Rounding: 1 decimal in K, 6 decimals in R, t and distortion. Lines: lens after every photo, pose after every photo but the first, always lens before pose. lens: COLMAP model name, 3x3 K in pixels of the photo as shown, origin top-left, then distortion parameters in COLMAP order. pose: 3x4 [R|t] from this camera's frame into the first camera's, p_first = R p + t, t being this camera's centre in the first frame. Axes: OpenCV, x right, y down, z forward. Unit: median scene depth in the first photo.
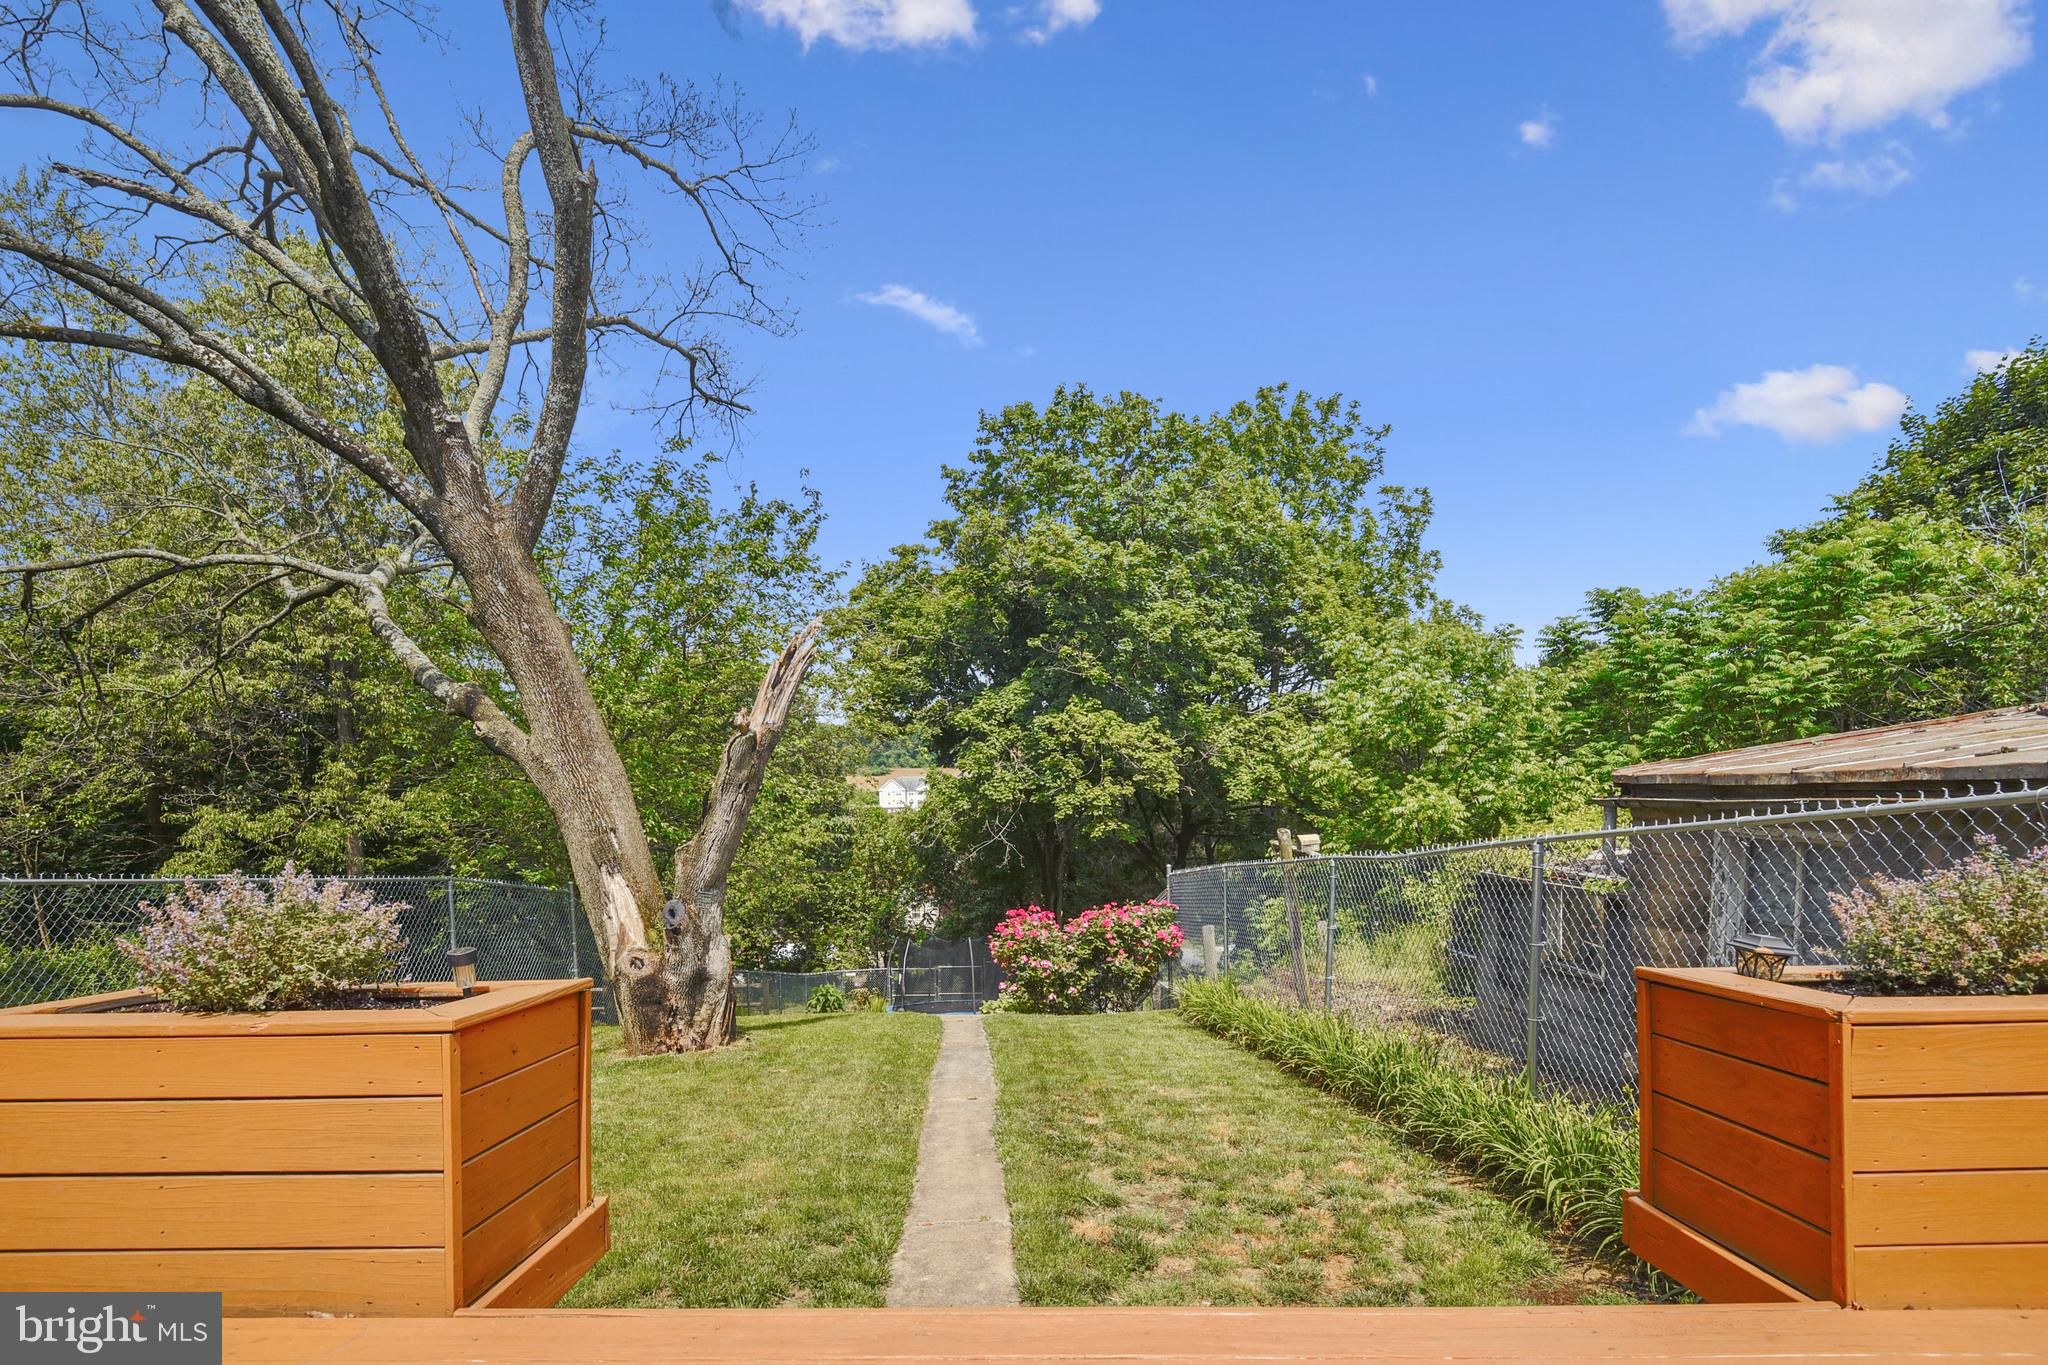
lens RADIAL K [[977.6, 0, 1032.5], [0, 977.6, 864.1], [0, 0, 1]] dist [0.011569, -0.005435]
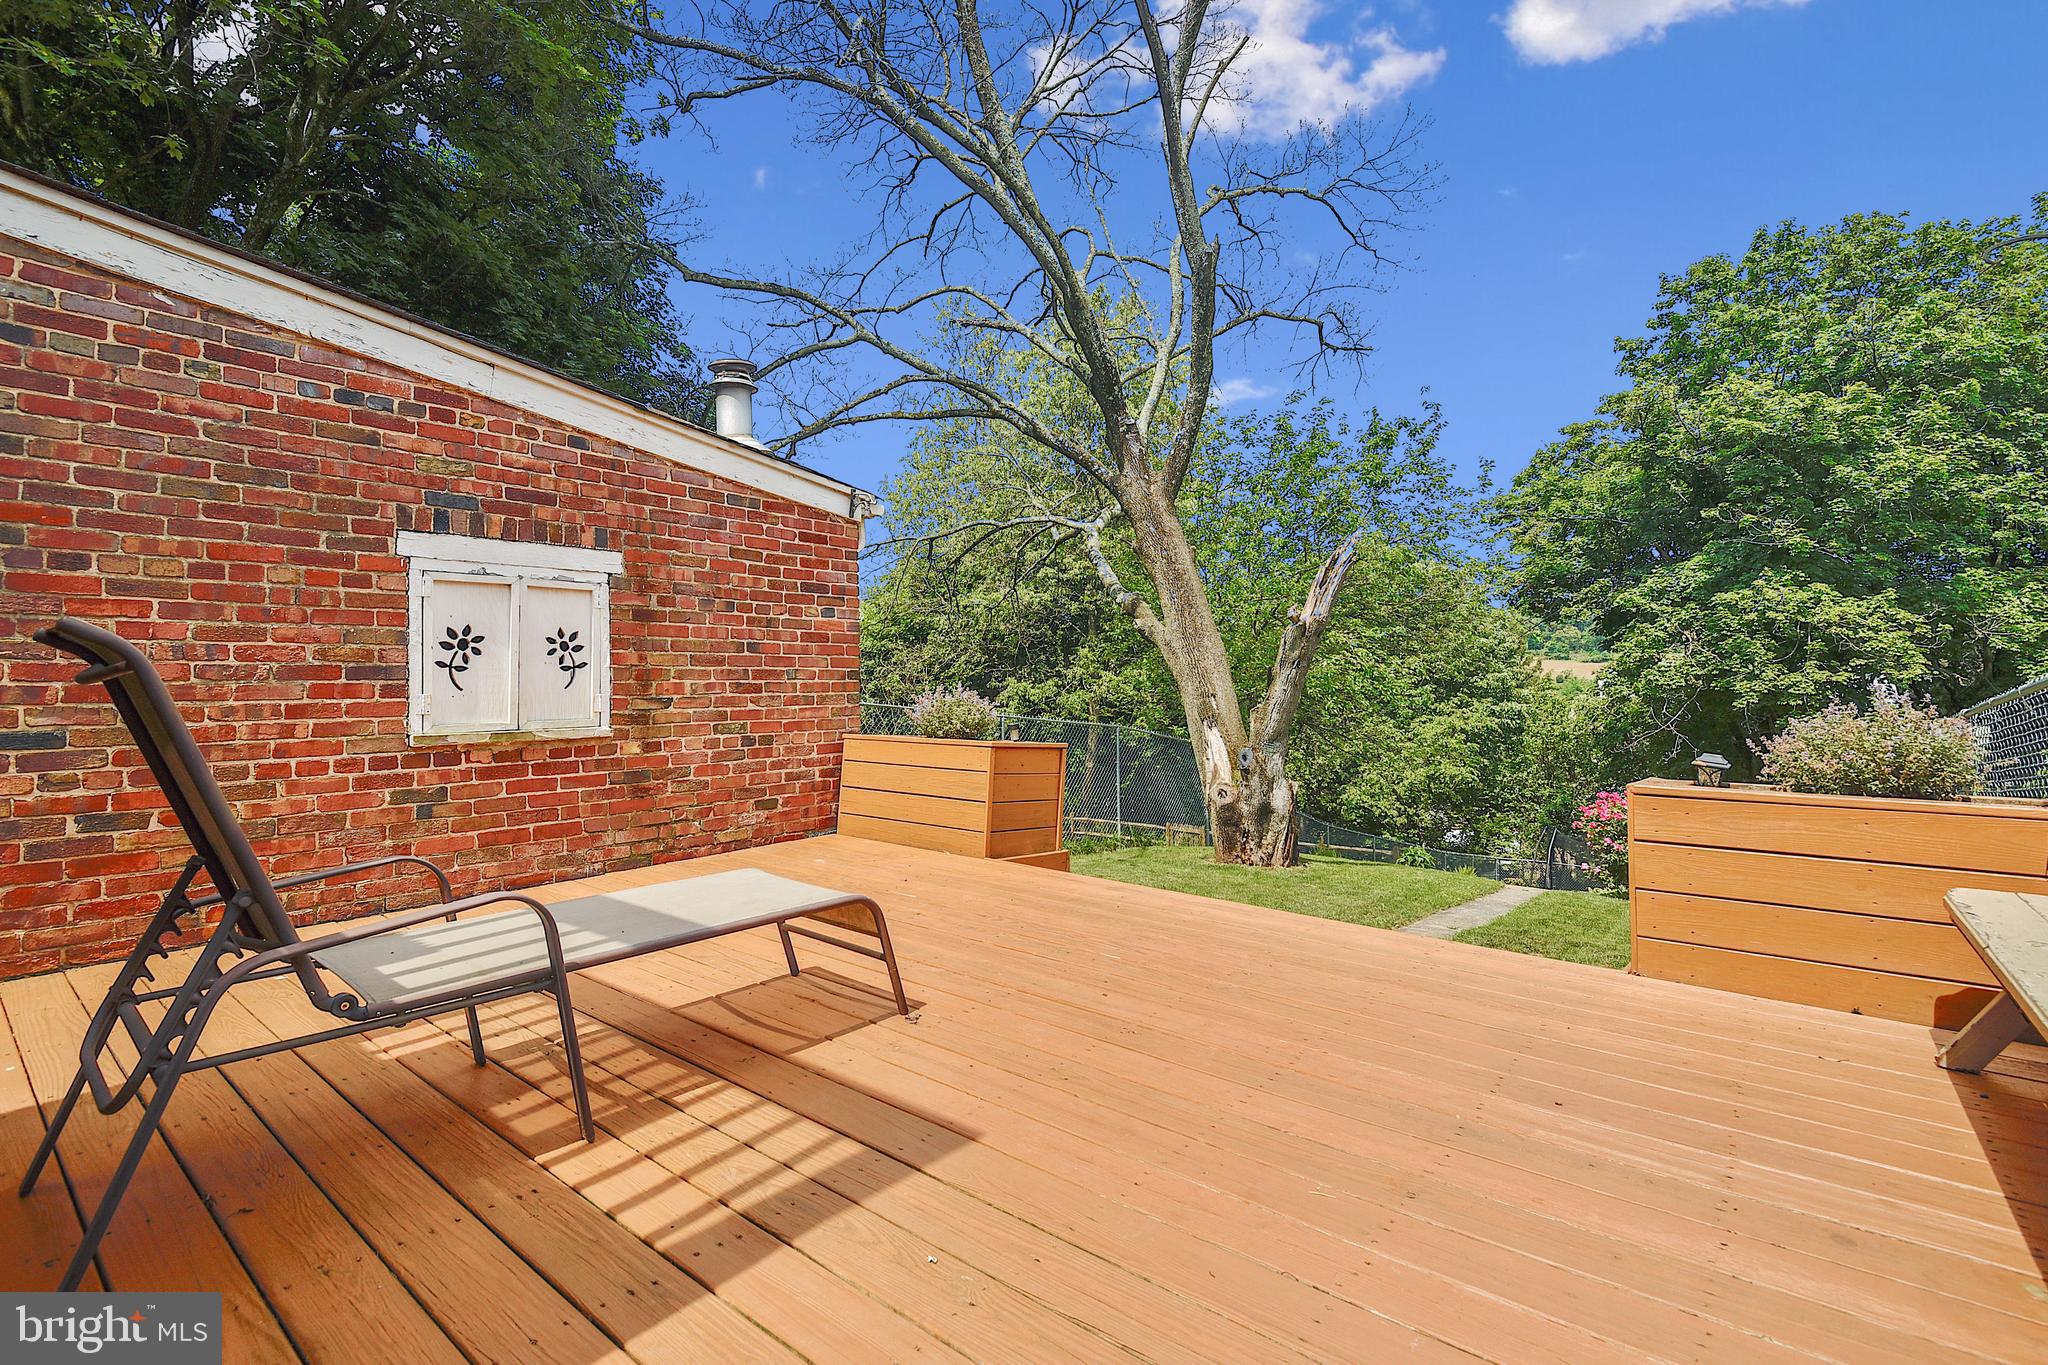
lens RADIAL K [[936.4, 0, 1023.3], [0, 936.4, 669.4], [0, 0, 1]] dist [0.000903, -0.002747]
pose [[0.763212, 0.009089, -0.646084, 0.087667], [-0.061462, 0.996388, -0.058587, 0.009224], [0.643218, 0.084424, 0.761015, -0.069074]]
